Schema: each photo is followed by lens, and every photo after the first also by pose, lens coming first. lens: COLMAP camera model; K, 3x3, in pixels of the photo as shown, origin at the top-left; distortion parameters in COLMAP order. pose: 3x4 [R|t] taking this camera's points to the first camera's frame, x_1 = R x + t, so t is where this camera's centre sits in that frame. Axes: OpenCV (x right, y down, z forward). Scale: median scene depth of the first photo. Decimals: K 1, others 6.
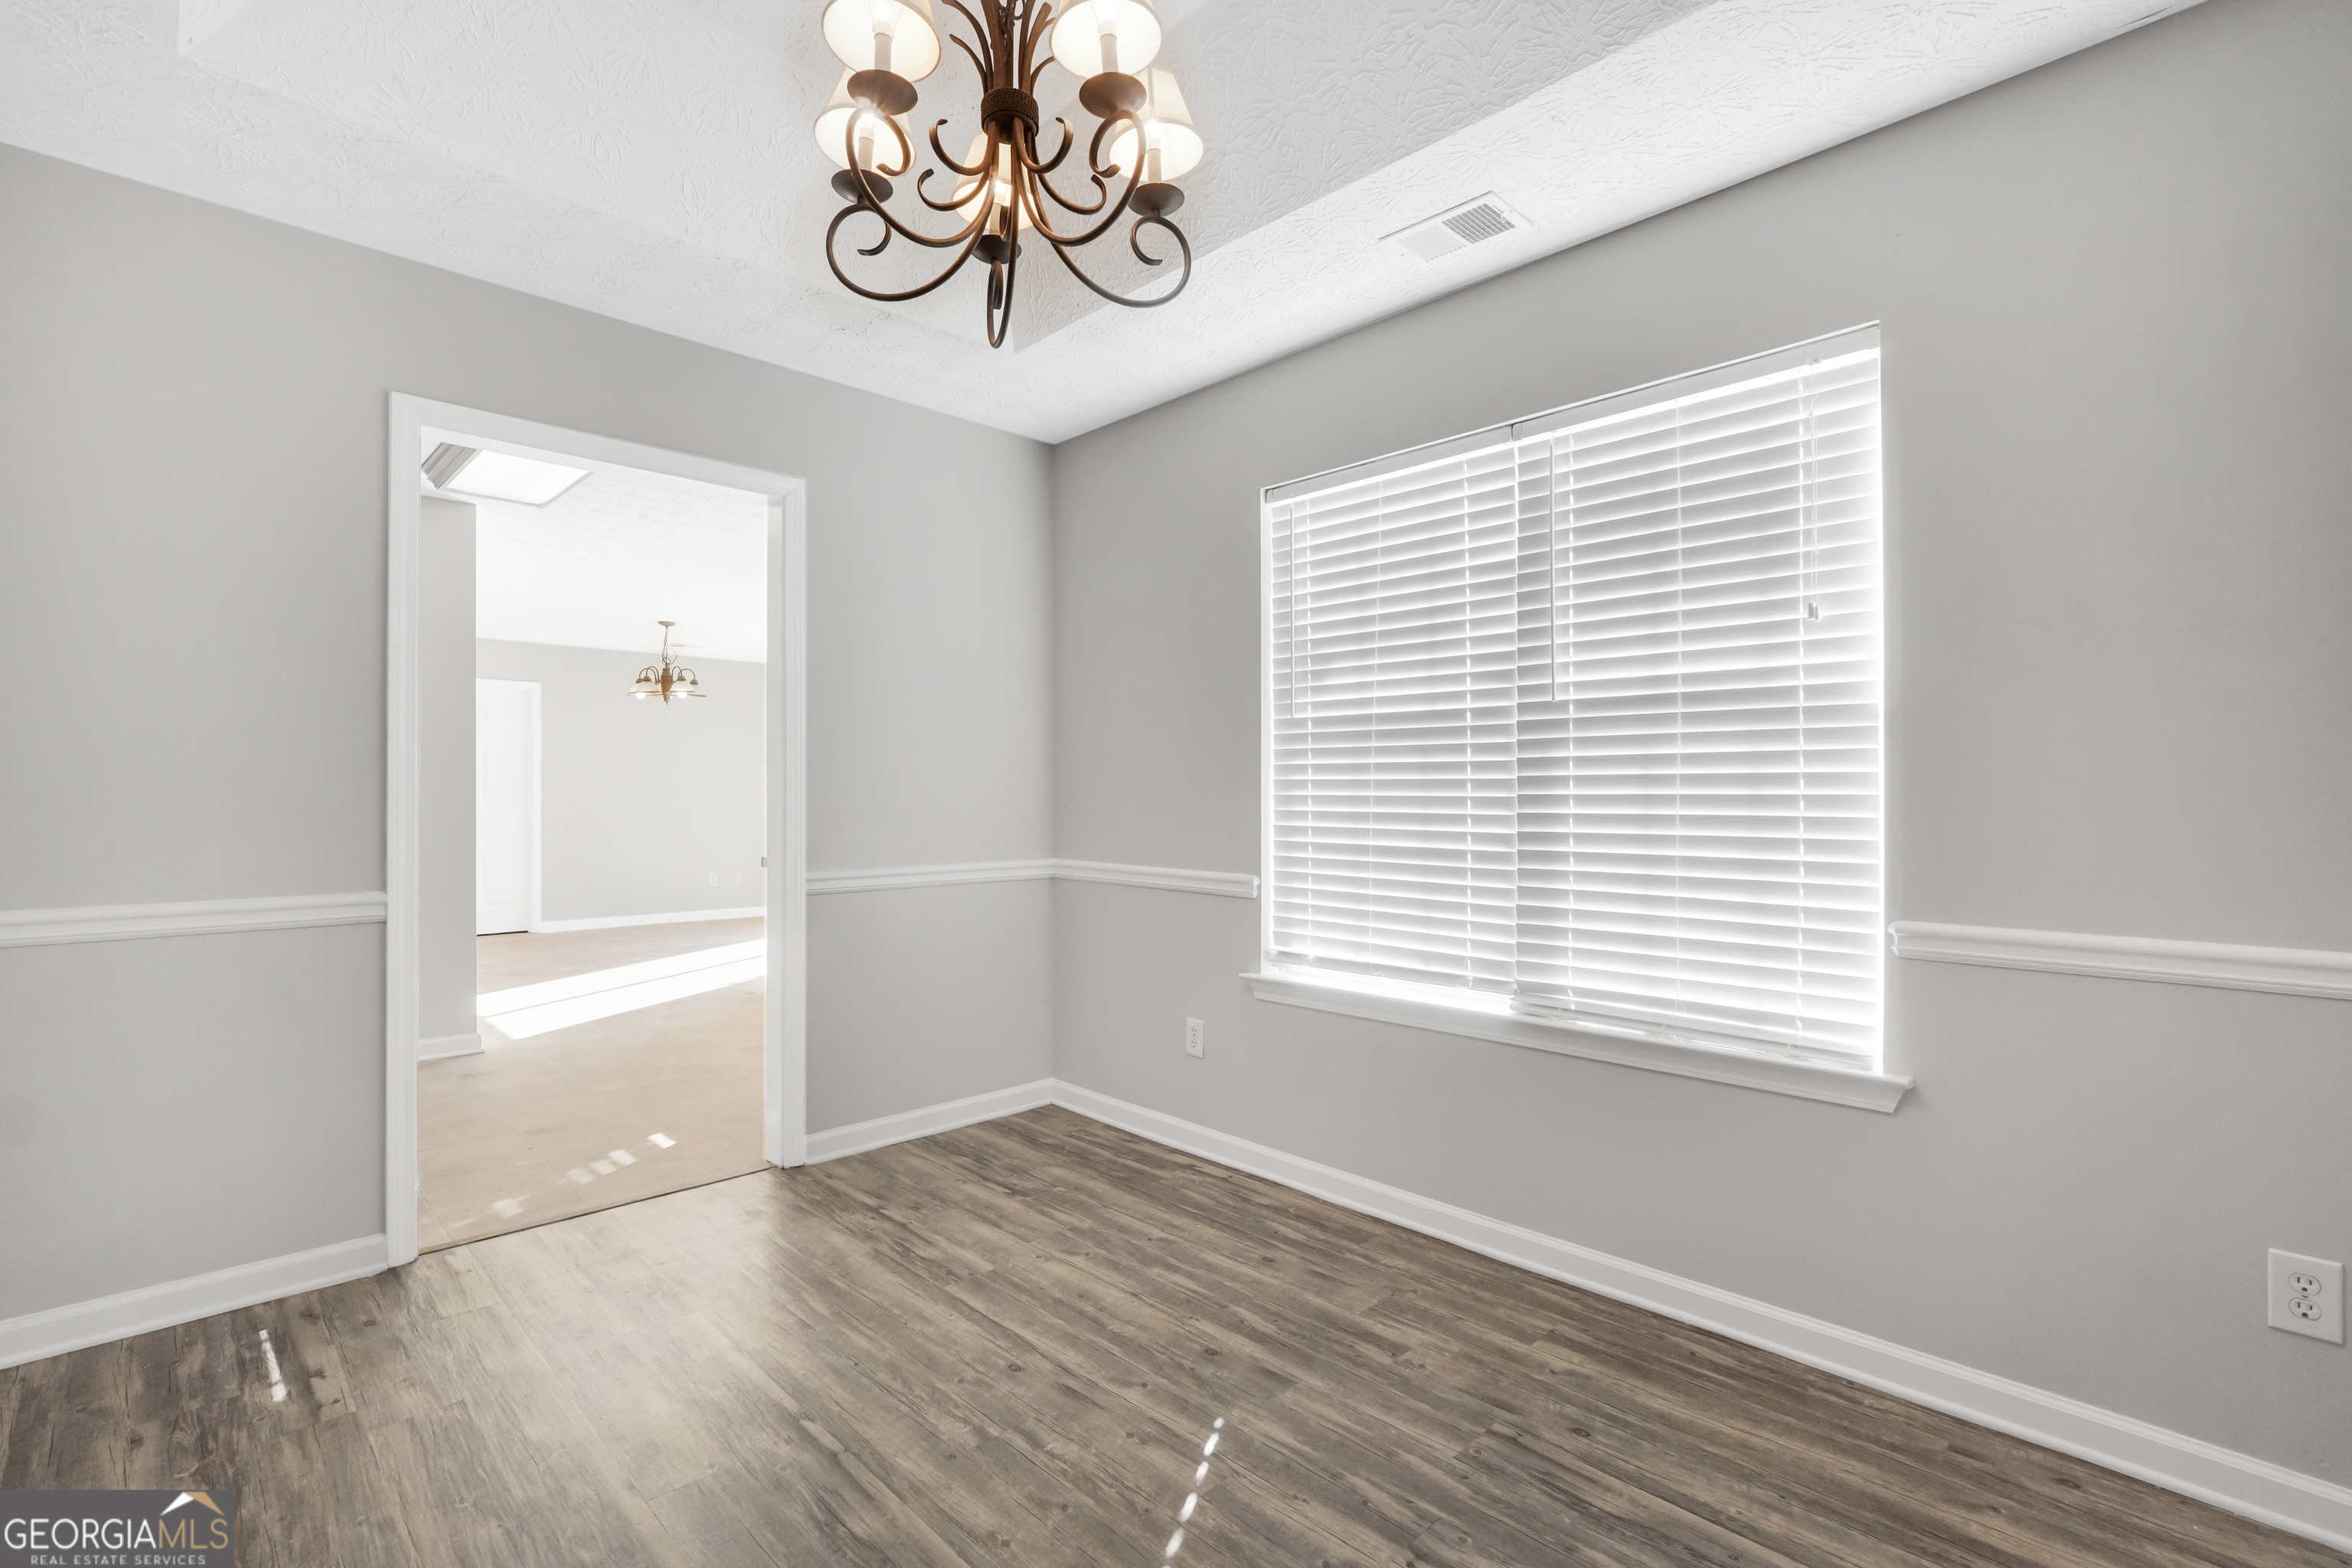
lens RADIAL K [[1057.6, 0, 1160.0], [0, 1057.6, 797.9], [0, 0, 1]] dist [-0.012530, 0.005449]
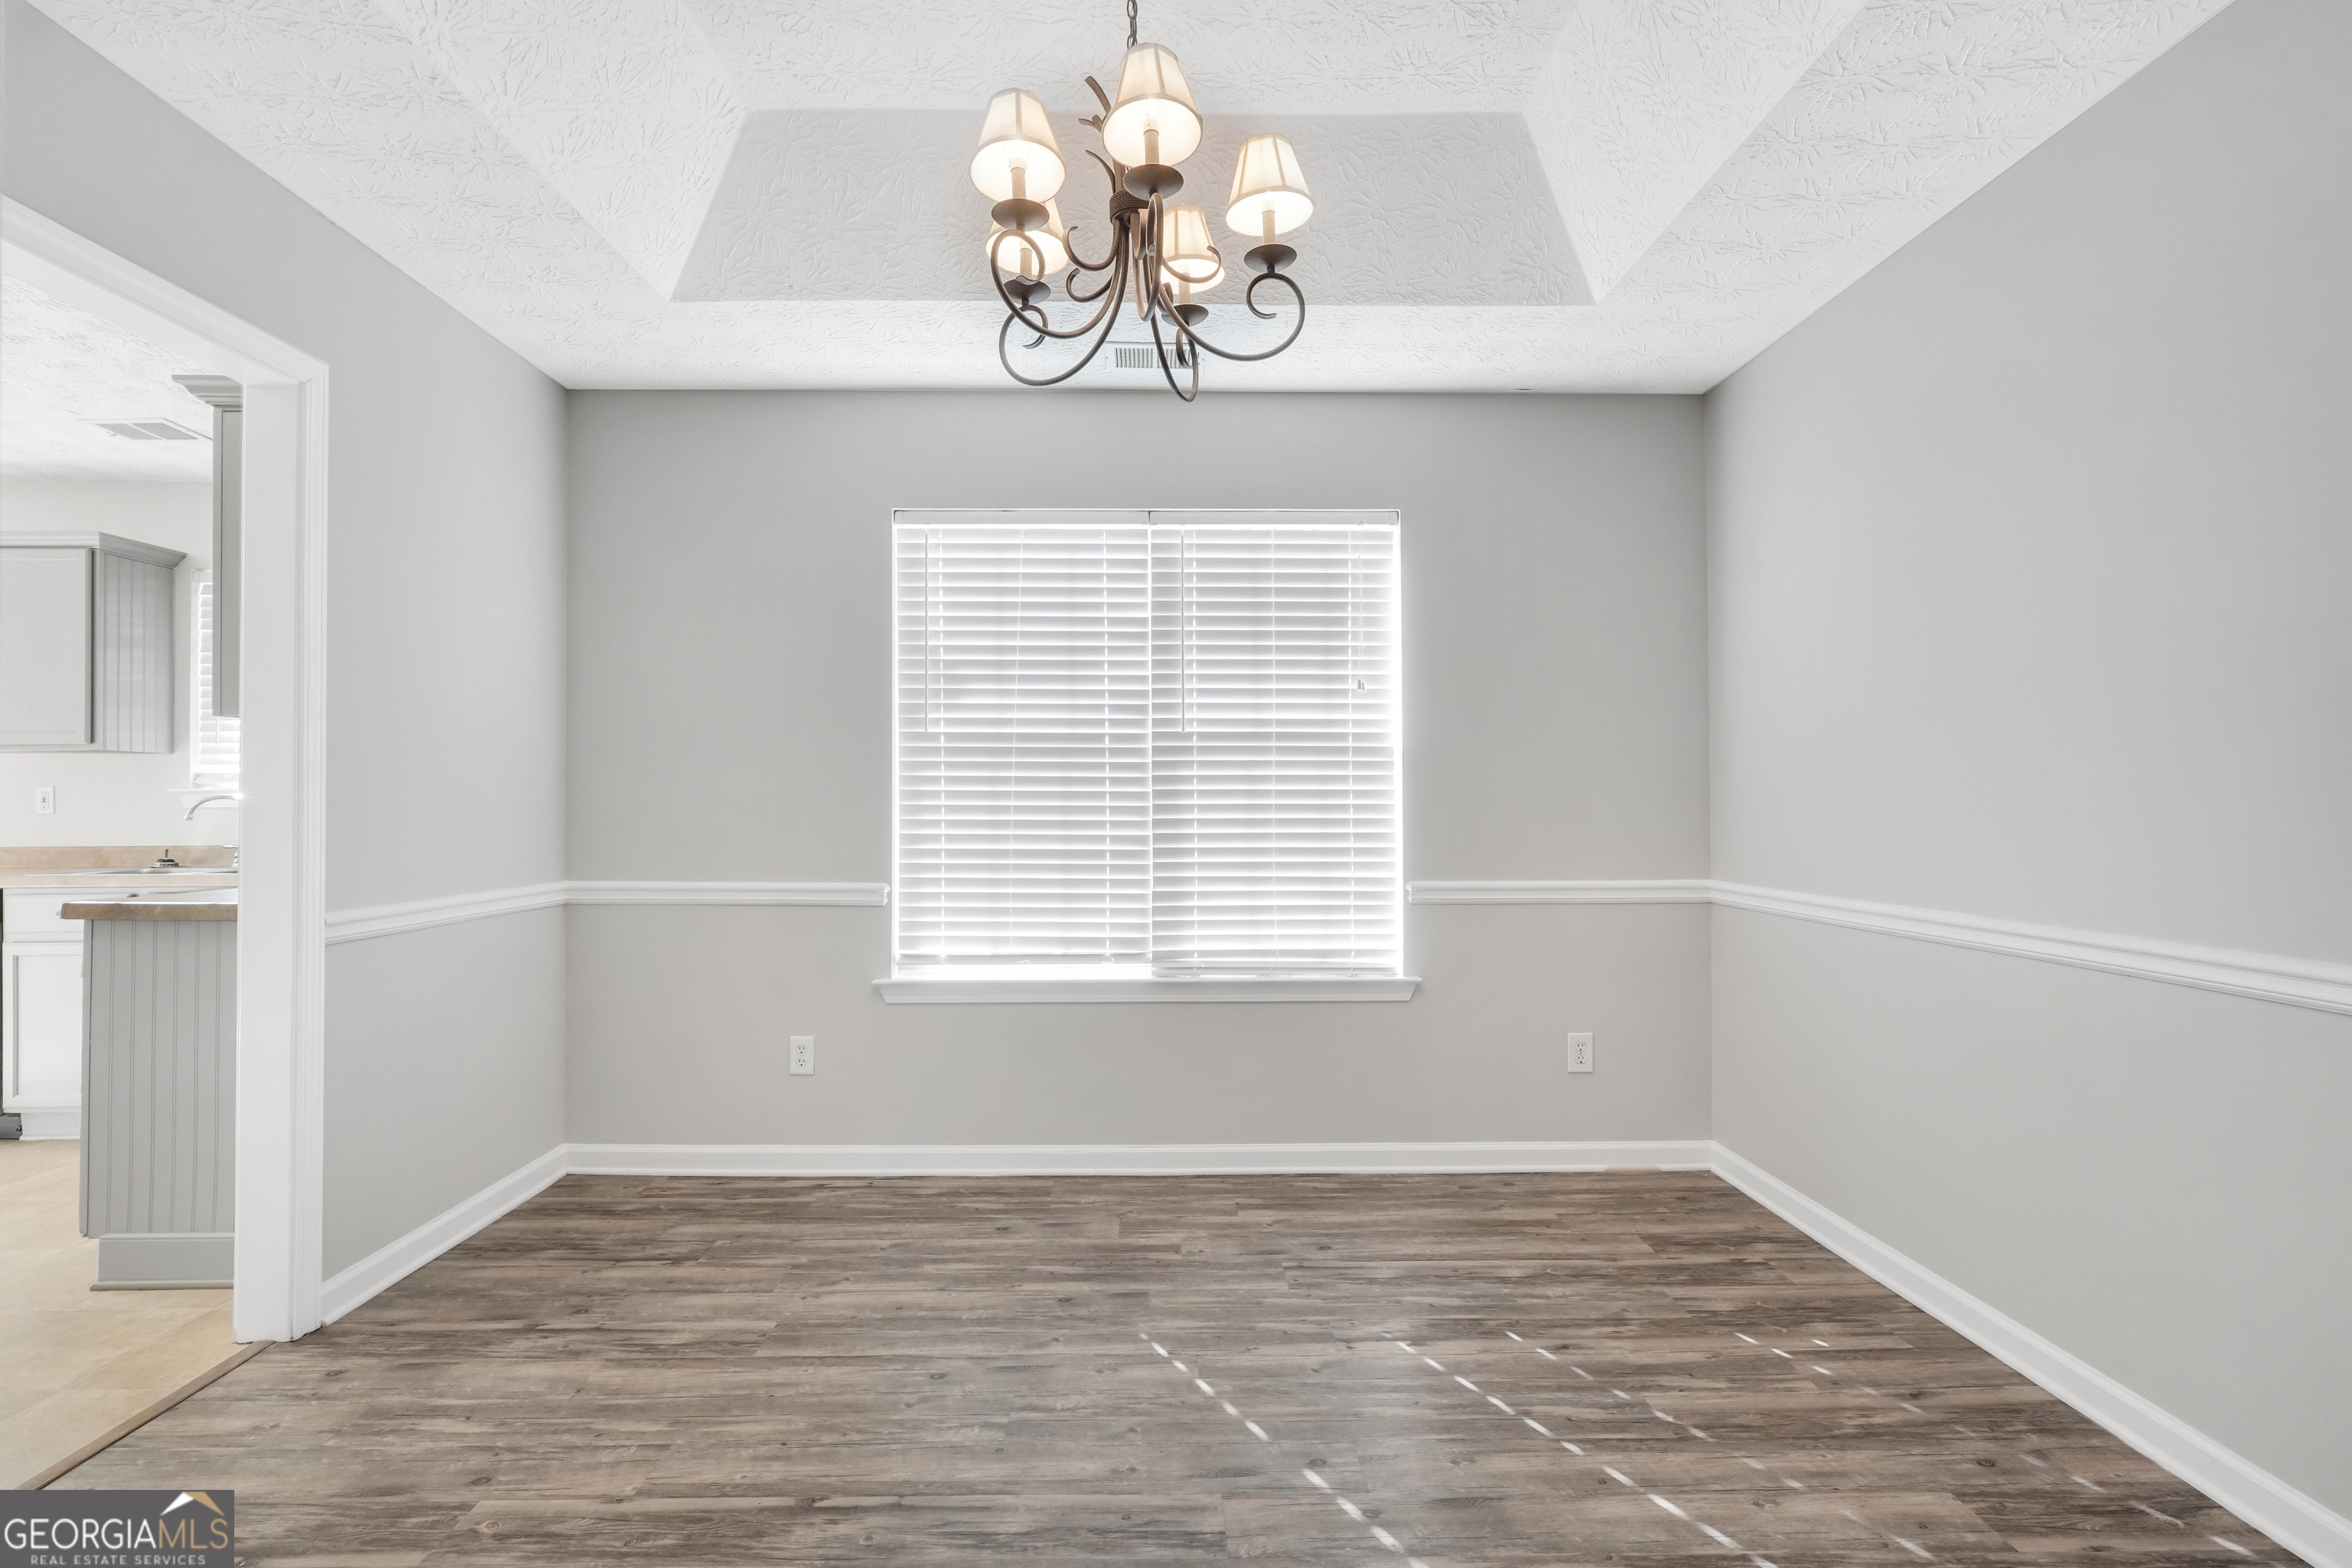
lens RADIAL K [[1057.6, 0, 1168.7], [0, 1057.6, 799.0], [0, 0, 1]] dist [-0.012530, 0.005449]
pose [[0.683311, 0.002980, 0.730121, -0.573604], [0.003554, 0.999966, -0.007408, 0.000348], [-0.730119, 0.007657, 0.683278, 0.120432]]
